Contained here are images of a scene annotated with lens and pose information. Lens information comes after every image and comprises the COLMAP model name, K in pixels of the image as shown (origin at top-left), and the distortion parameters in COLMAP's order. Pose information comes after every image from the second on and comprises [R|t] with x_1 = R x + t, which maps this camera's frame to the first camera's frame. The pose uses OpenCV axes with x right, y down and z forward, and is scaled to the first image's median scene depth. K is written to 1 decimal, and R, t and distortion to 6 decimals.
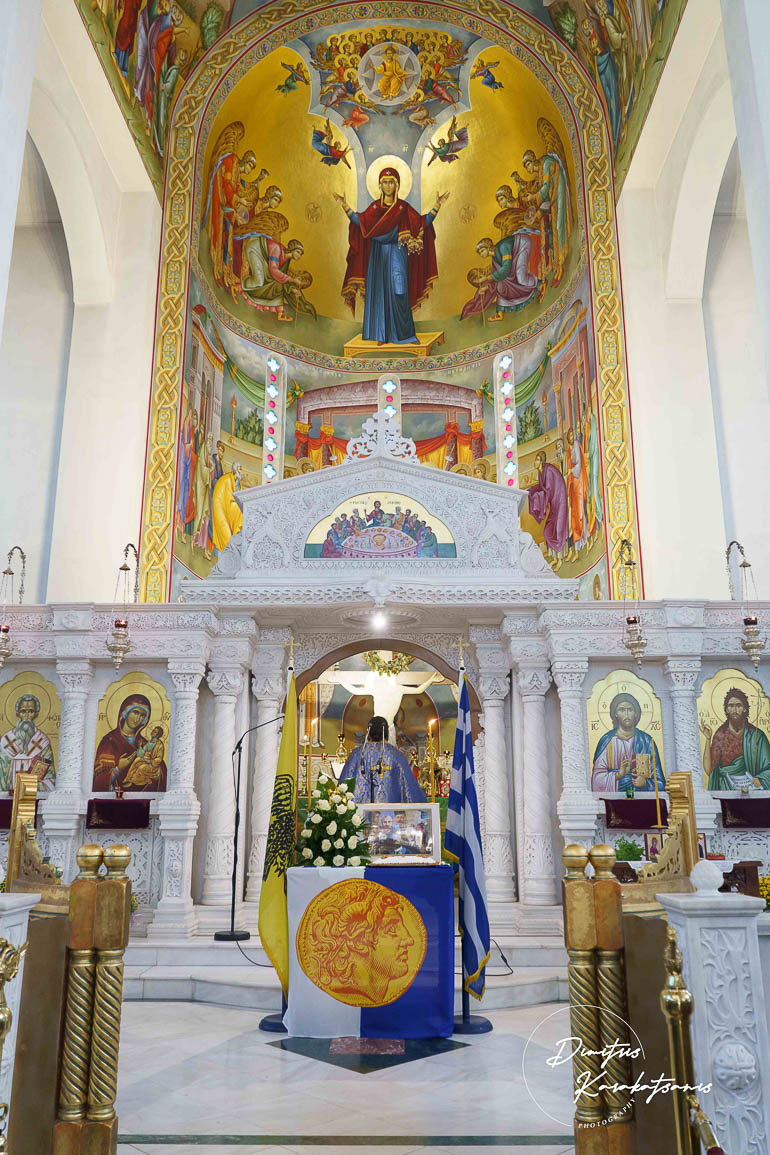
lens RADIAL K [[909.3, 0, 385.0], [0, 909.3, 577.5], [0, 0, 1]] dist [-0.003747, -0.001308]
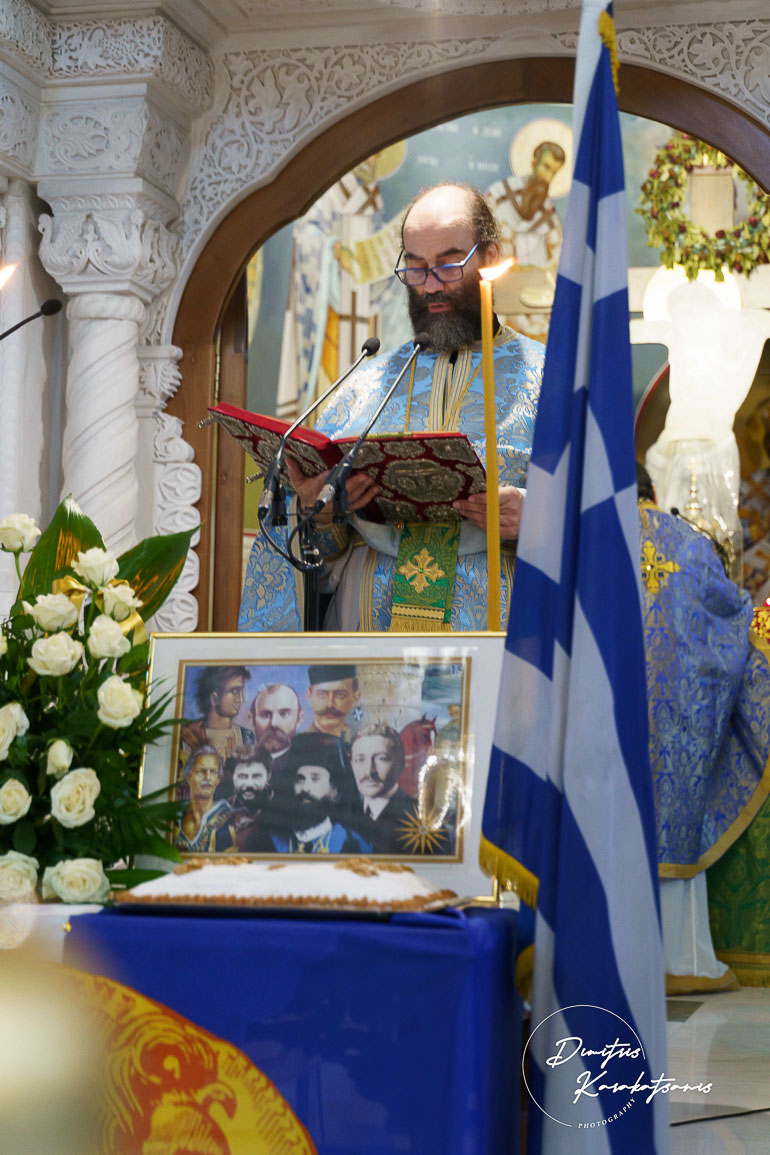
lens RADIAL K [[2287.6, 0, 385.0], [0, 2287.6, 577.5], [0, 0, 1]] dist [0.025857, 0.048960]
pose [[0.972183, 0.000129, -0.234223, 0.160762], [0.043082, 0.982840, 0.179358, 0.136513], [0.230227, -0.184460, 0.955495, 0.474763]]
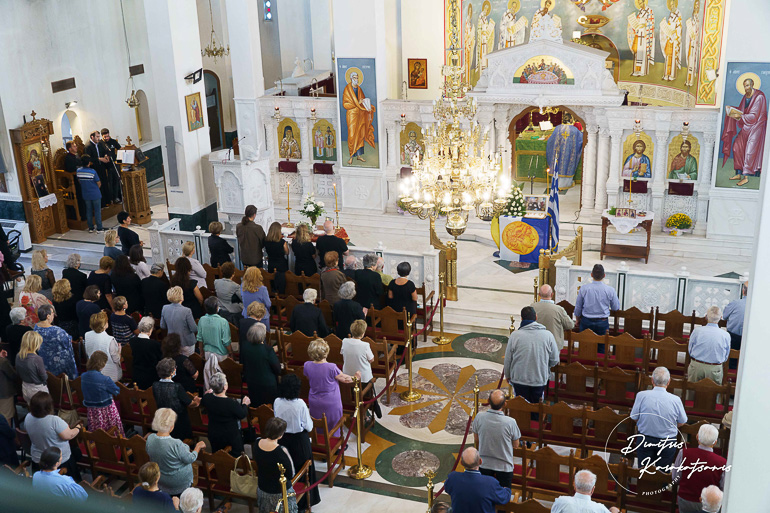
lens RADIAL K [[871.1, 0, 385.0], [0, 871.1, 256.5], [0, 0, 1]] dist [0.003508, 0.017036]
pose [[0.947846, 0.080603, -0.308369, 0.469328], [0.109069, 0.827060, 0.551431, -1.303892], [0.299486, -0.556305, 0.775134, -1.621491]]
